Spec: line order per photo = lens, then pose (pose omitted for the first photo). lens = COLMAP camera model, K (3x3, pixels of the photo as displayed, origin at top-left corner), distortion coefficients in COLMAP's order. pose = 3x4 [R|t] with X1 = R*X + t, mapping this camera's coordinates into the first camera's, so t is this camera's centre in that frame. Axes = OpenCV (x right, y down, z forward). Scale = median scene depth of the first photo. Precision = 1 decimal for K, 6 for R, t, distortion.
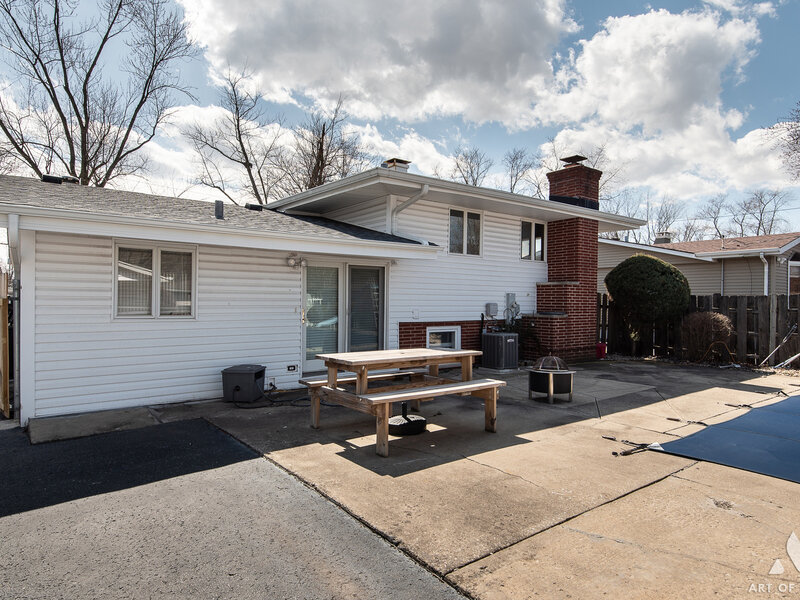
lens RADIAL K [[474.3, 0, 400.0], [0, 474.3, 300.0], [0, 0, 1]] dist [-0.000676, -0.000087]
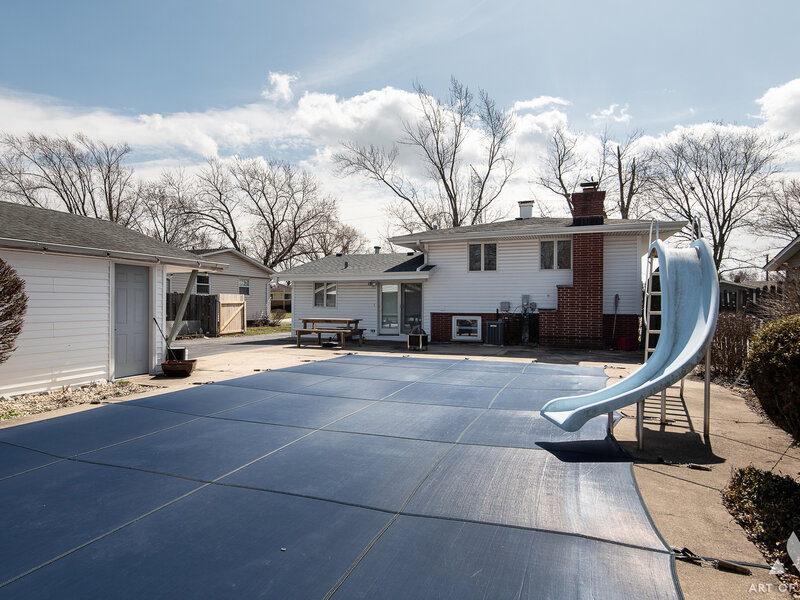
lens RADIAL K [[474.3, 0, 400.0], [0, 474.3, 300.0], [0, 0, 1]] dist [-0.000676, -0.000087]
pose [[0.536017, -0.018920, -0.843995, 1.317316], [0.000231, 0.999752, -0.022264, 0.034173], [0.844207, 0.011739, 0.535889, -0.073502]]
